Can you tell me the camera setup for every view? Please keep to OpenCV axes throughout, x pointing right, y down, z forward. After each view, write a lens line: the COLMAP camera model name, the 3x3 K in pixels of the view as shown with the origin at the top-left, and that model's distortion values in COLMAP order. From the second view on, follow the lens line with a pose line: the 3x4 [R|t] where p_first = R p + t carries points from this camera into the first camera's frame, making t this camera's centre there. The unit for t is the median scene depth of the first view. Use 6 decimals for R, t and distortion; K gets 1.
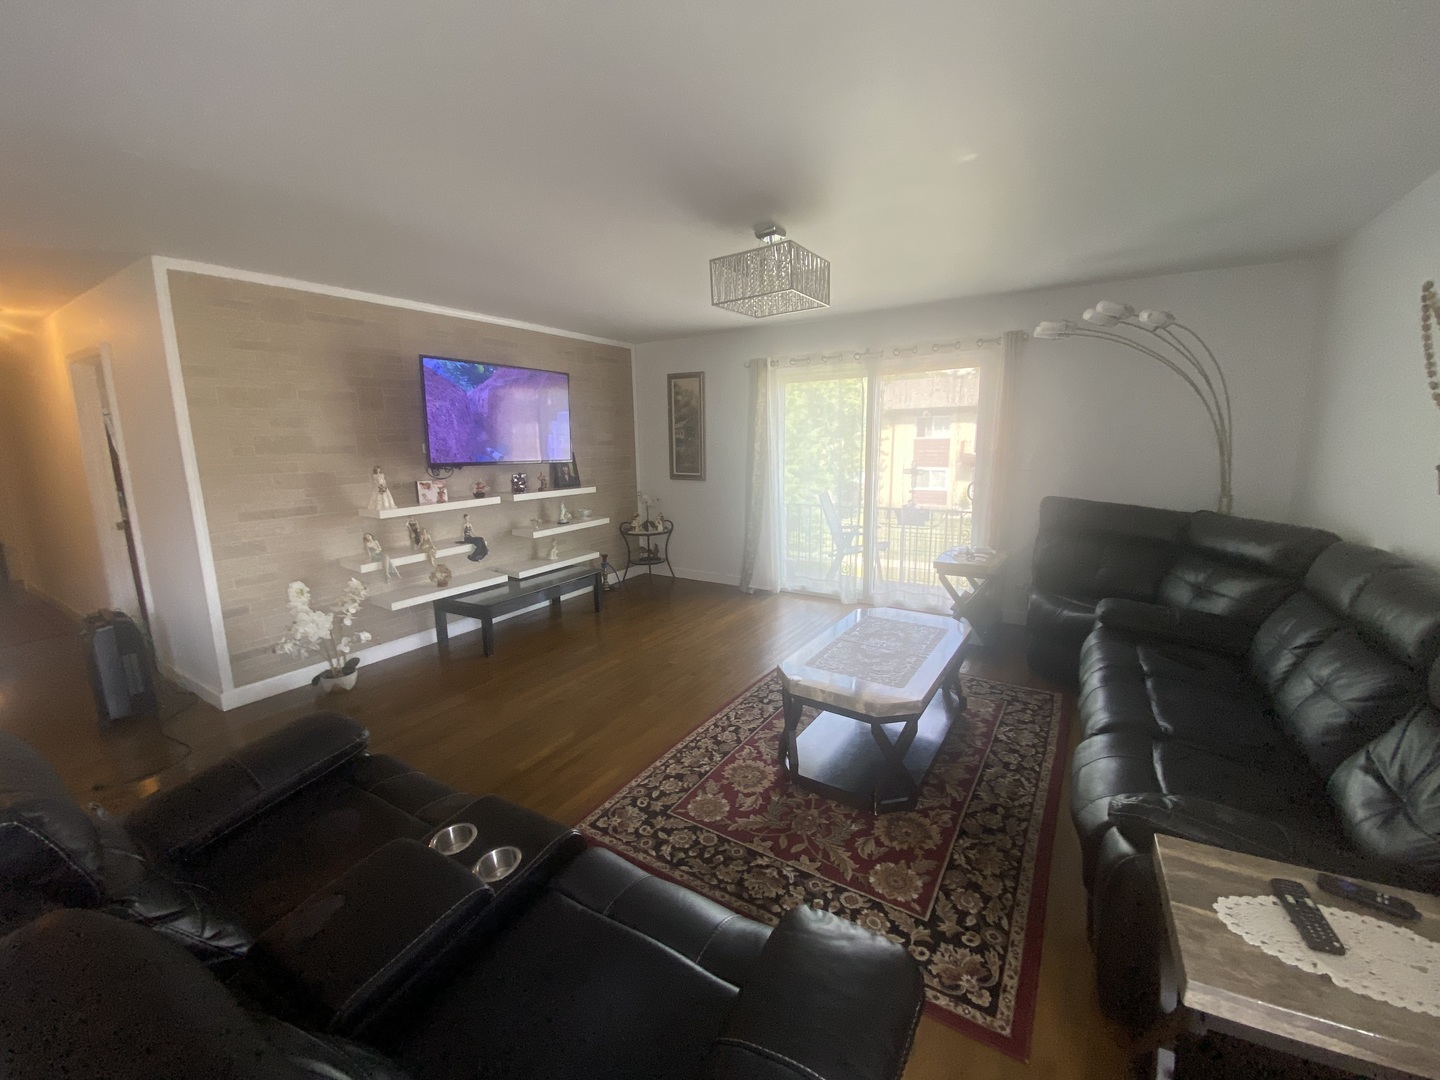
lens RADIAL K [[579.5, 0, 715.3], [0, 579.5, 536.0], [0, 0, 1]] dist [0.021402, -0.021214]
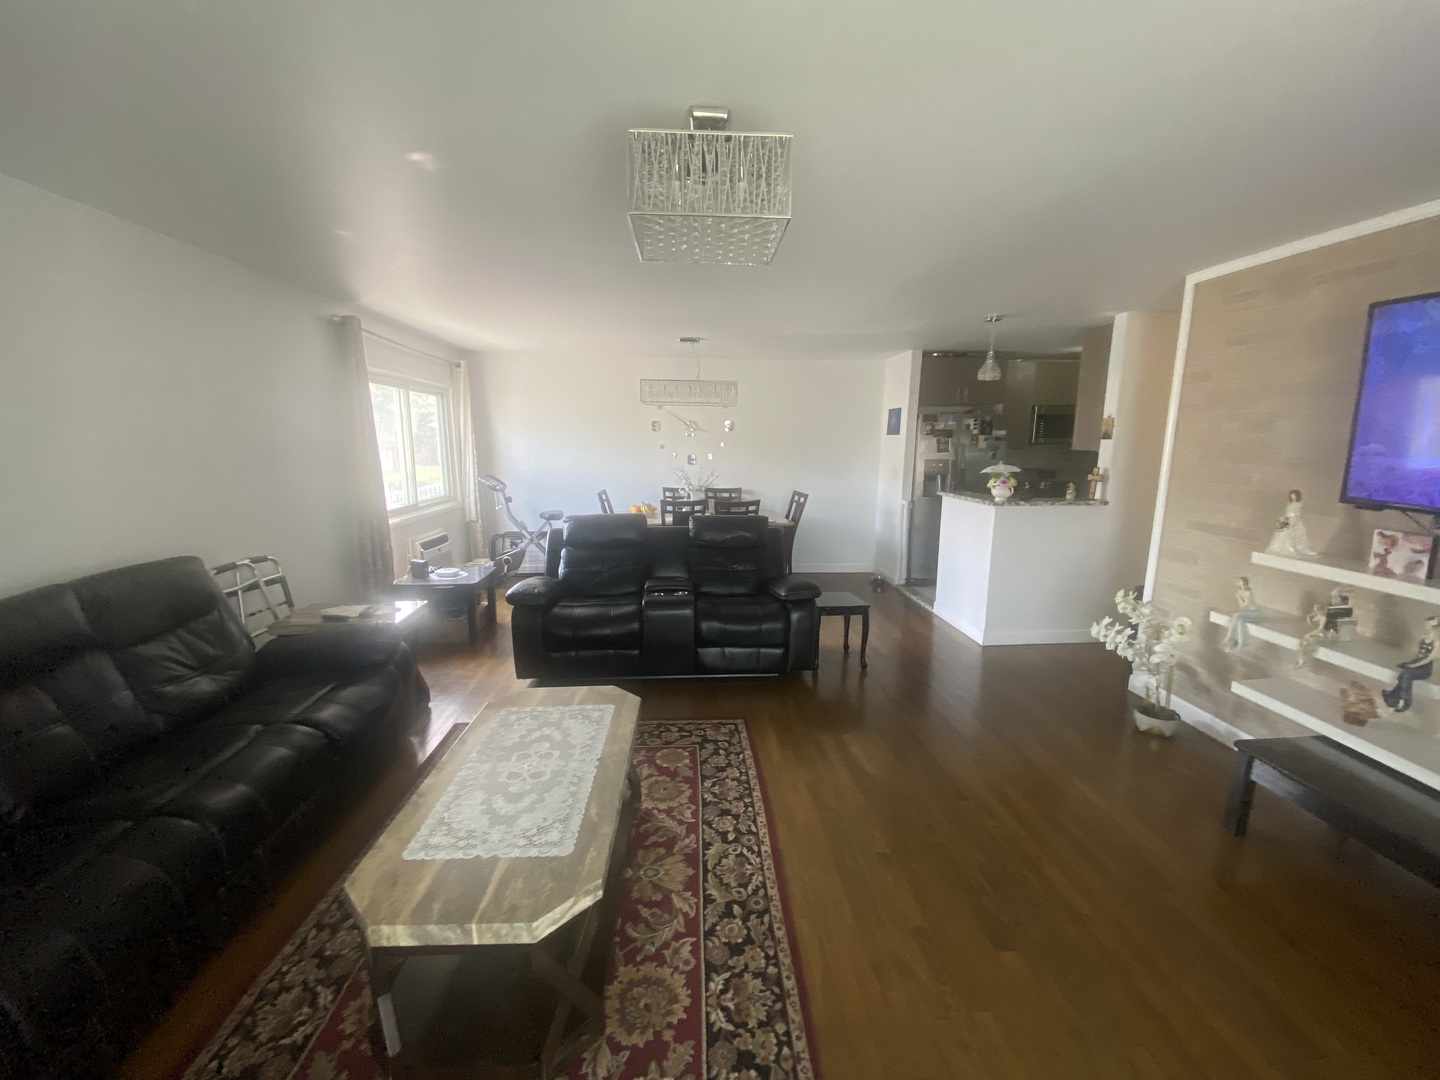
lens RADIAL K [[579.5, 0, 715.3], [0, 579.5, 536.0], [0, 0, 1]] dist [0.021402, -0.021214]
pose [[-0.813939, 0.111357, -0.570178, 0.336759], [-0.092845, 0.943908, 0.316886, -0.215087], [0.573483, 0.310864, -0.757945, 1.118060]]
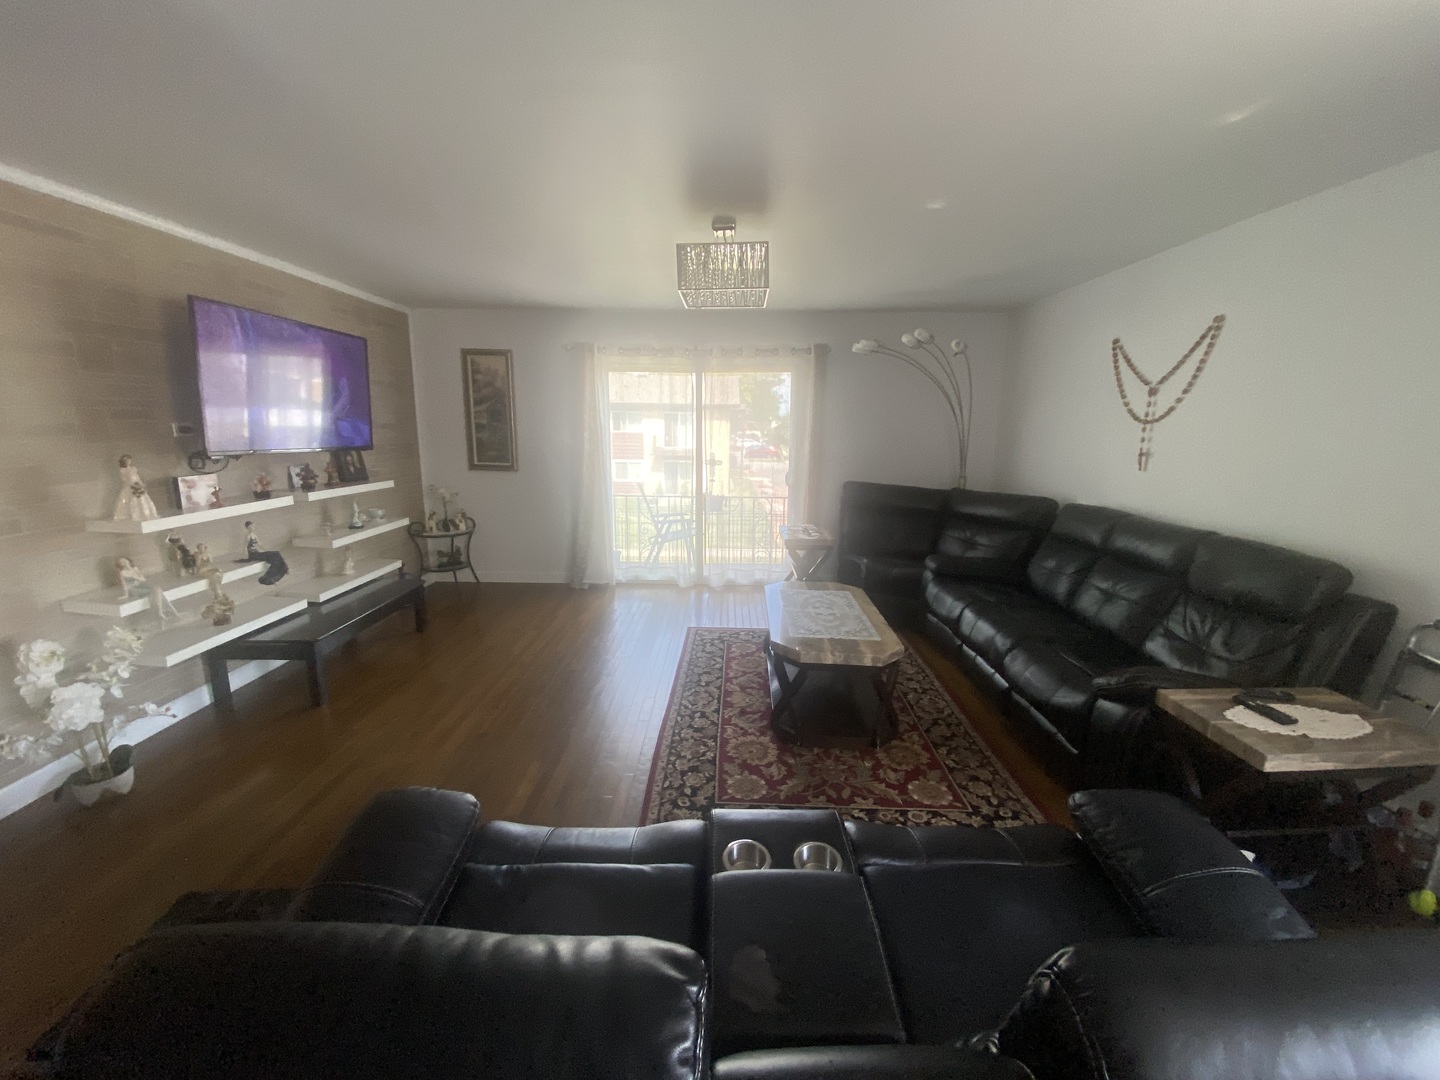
lens RADIAL K [[579.5, 0, 715.3], [0, 579.5, 536.0], [0, 0, 1]] dist [0.021402, -0.021214]
pose [[0.858244, -0.069106, 0.508568, -0.339956], [0.061801, 0.997599, 0.031265, -0.006870], [-0.509508, 0.004597, 0.860454, 0.087136]]
